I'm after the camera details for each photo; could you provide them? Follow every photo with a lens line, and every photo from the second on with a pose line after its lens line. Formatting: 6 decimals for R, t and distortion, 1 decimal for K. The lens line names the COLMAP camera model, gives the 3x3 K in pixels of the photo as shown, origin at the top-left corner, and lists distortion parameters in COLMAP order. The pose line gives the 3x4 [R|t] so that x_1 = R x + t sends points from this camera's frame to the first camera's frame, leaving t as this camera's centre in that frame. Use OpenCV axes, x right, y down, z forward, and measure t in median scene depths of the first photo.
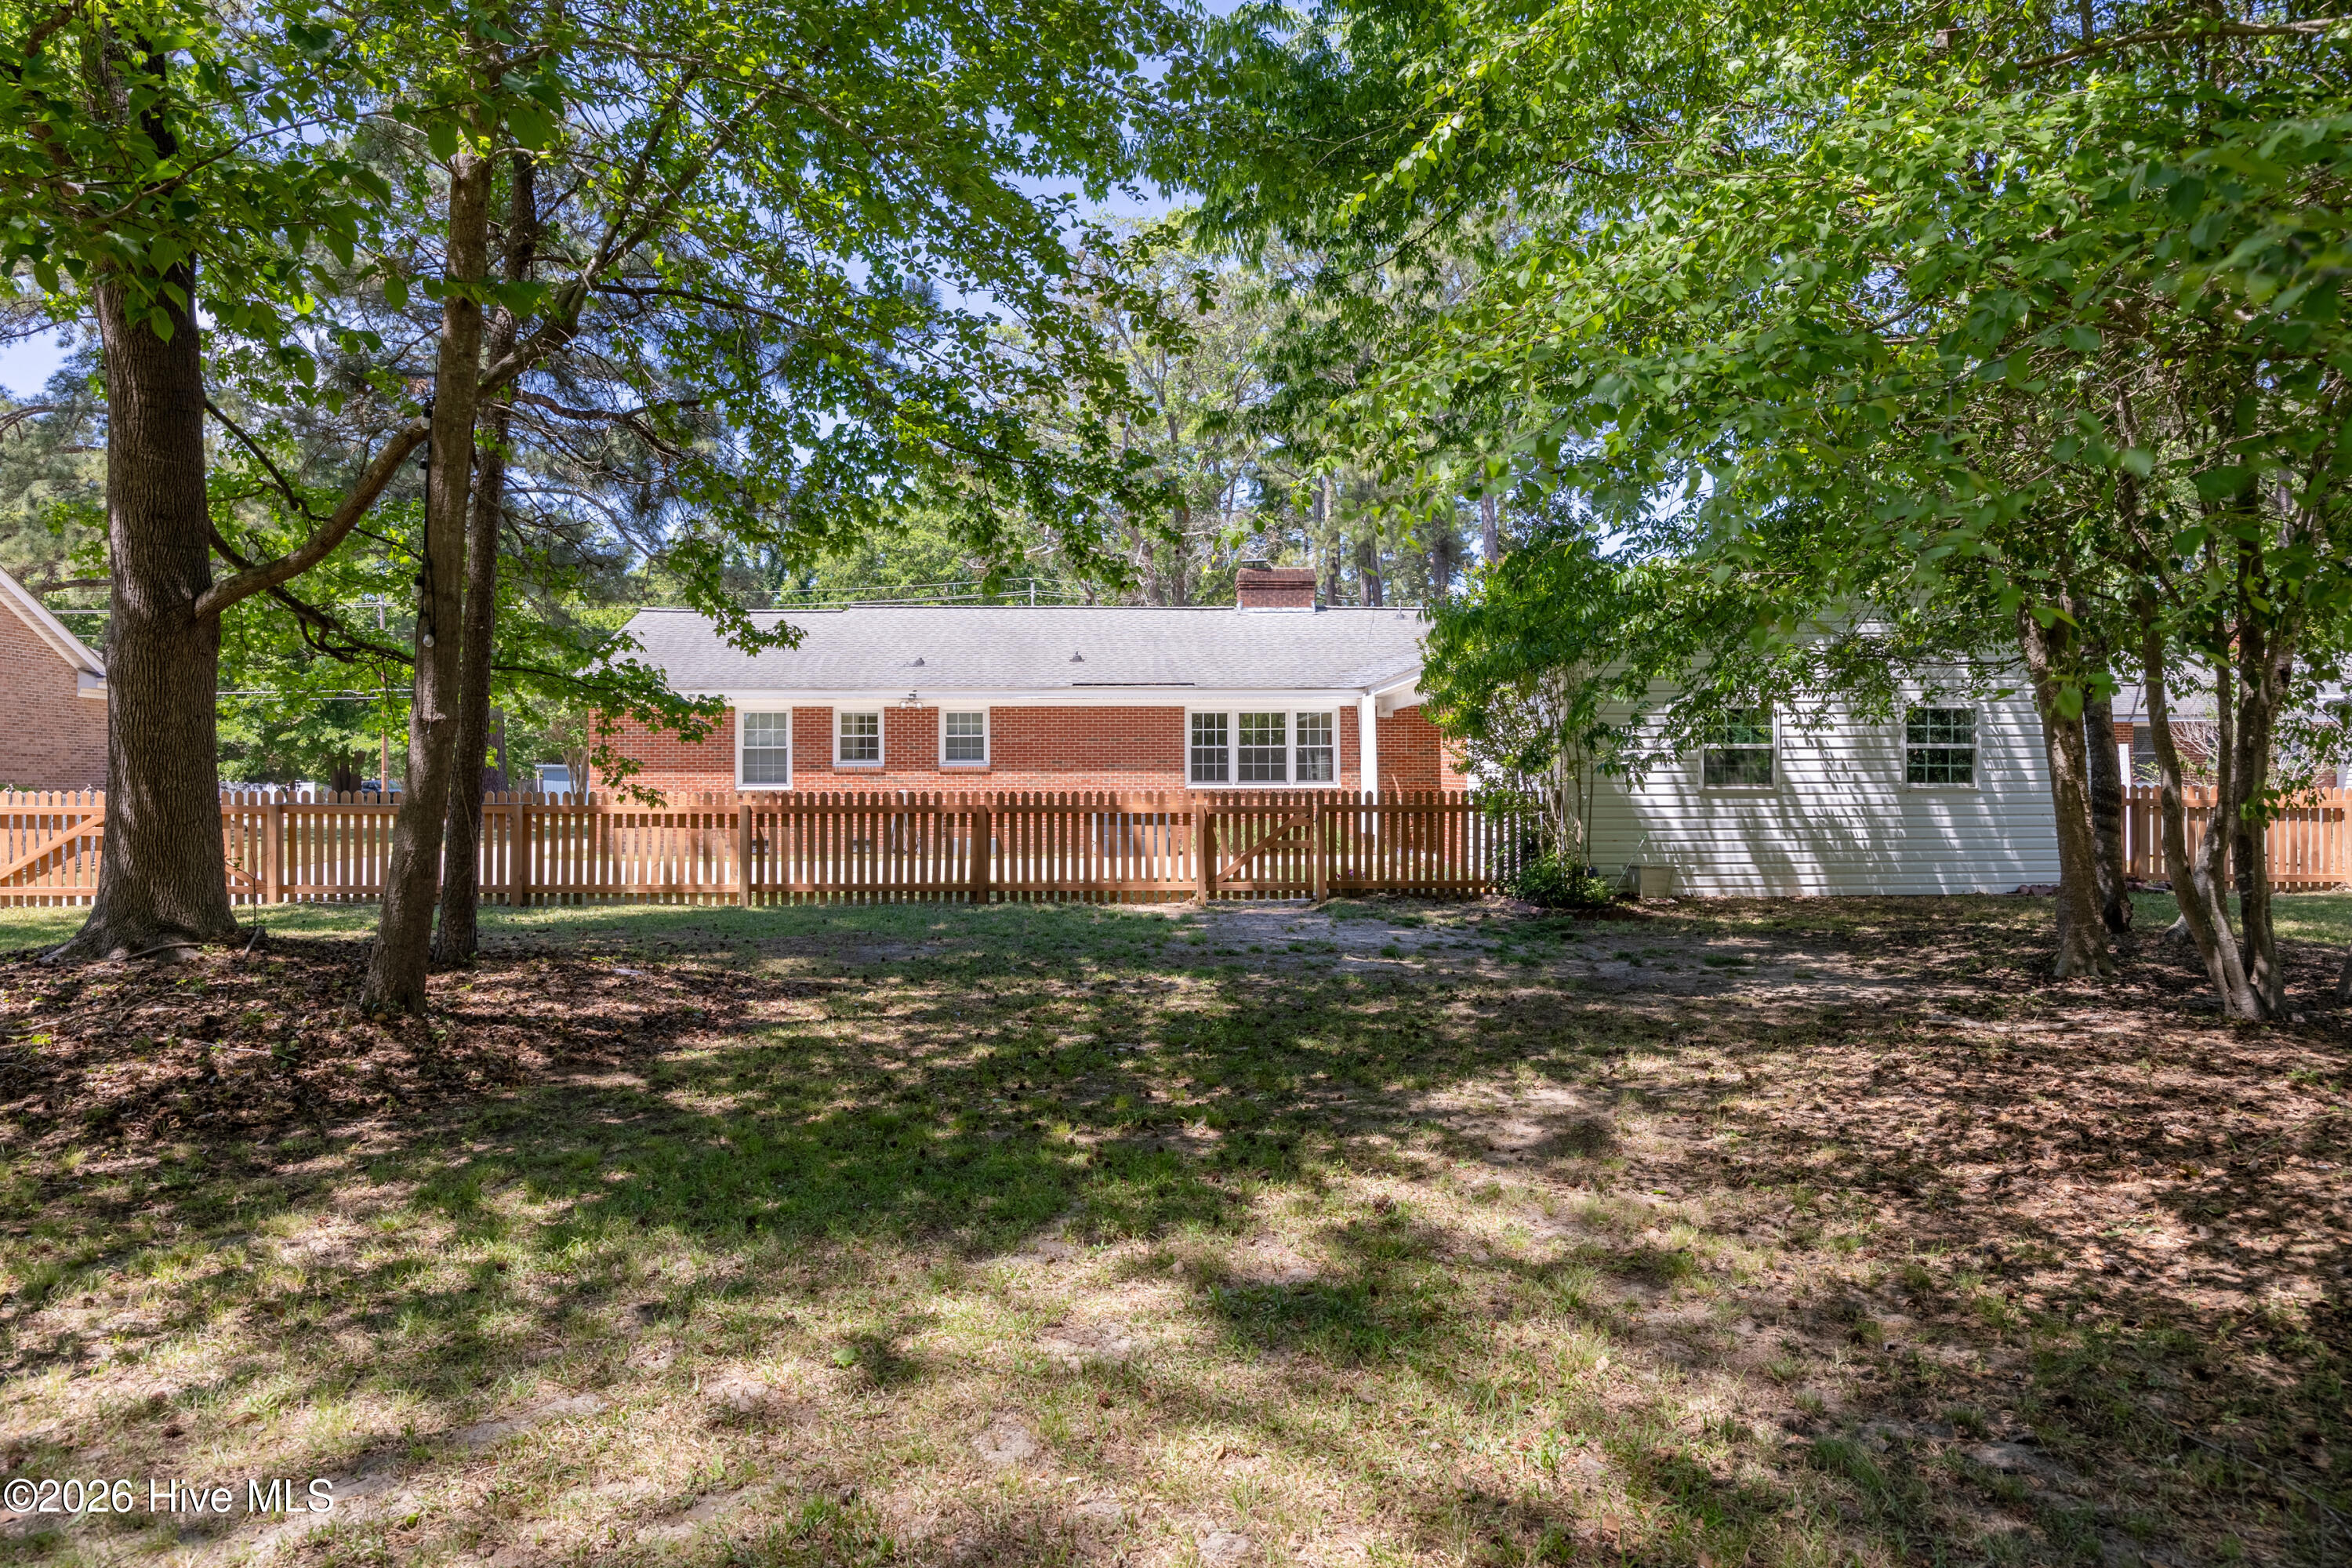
lens RADIAL K [[1460.3, 0, 1176.0], [0, 1460.3, 784.0], [0, 0, 1]] dist [-0.000263, -0.000135]
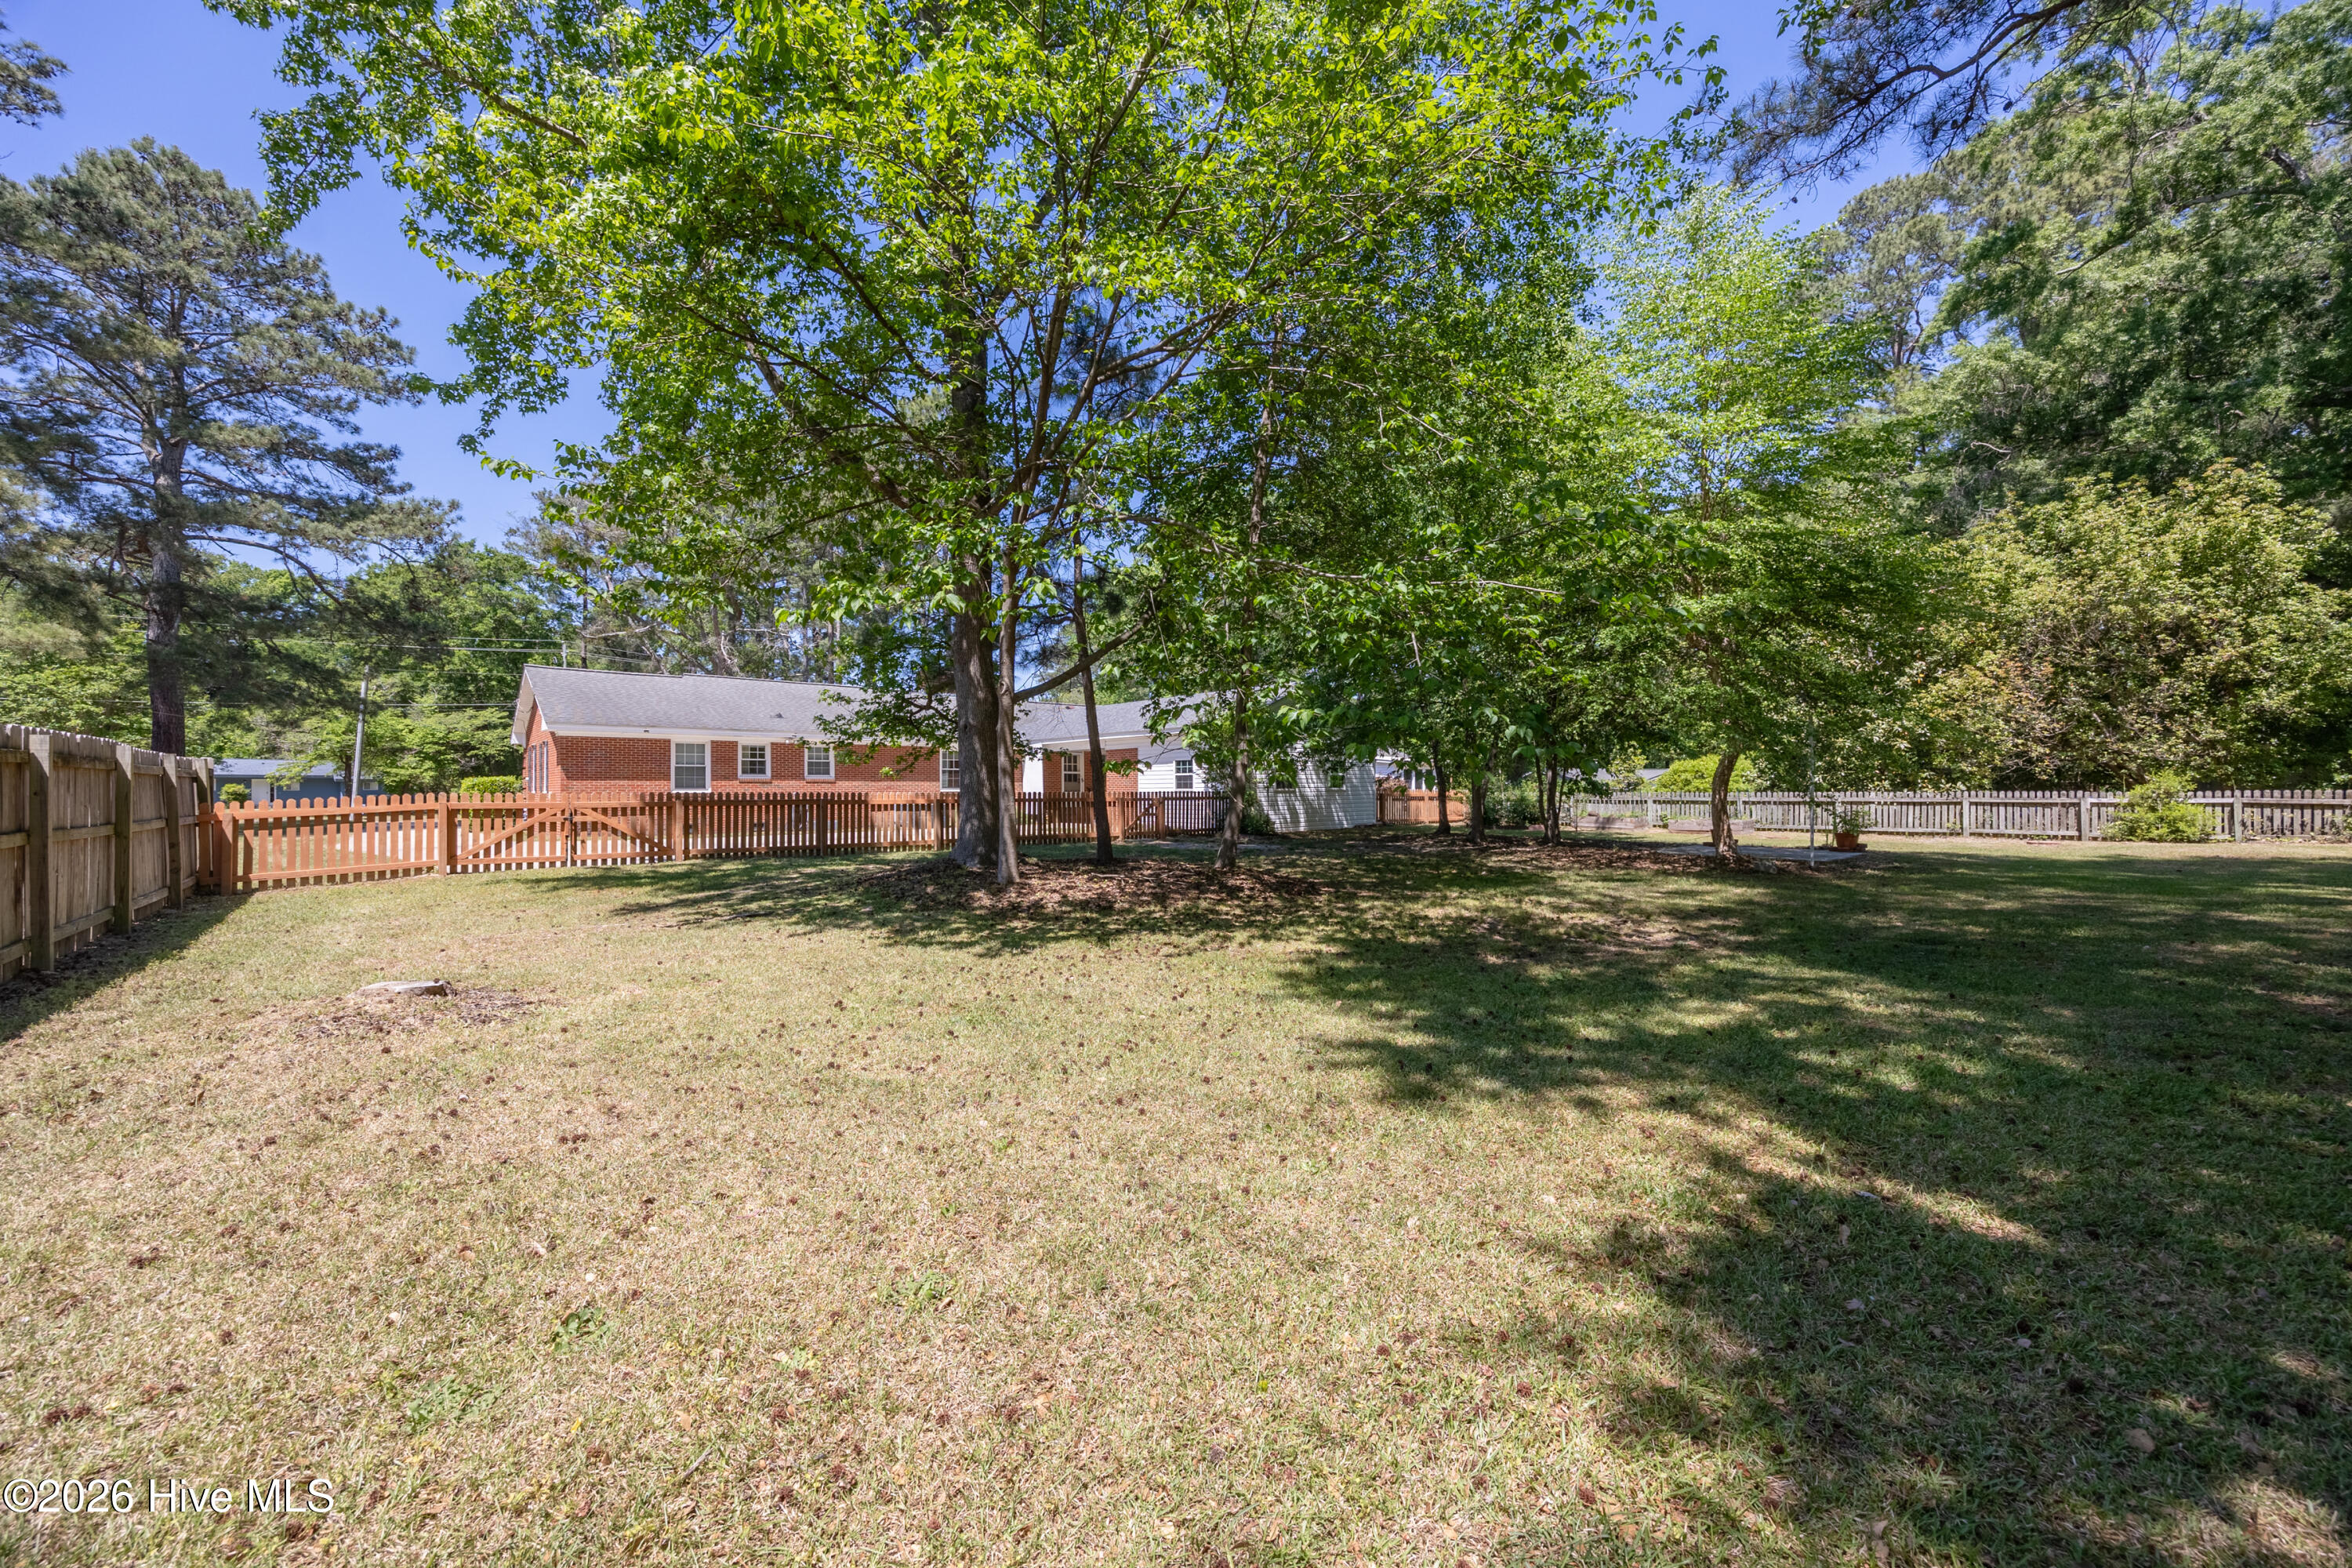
lens RADIAL K [[903.2, 0, 1176.0], [0, 903.2, 784.0], [0, 0, 1]] dist [0.000638, 0.000082]
pose [[0.749209, 0.006201, 0.662305, -0.537637], [-0.002434, 0.999975, -0.006609, 0.000409], [-0.662329, 0.003339, 0.749205, -0.083212]]
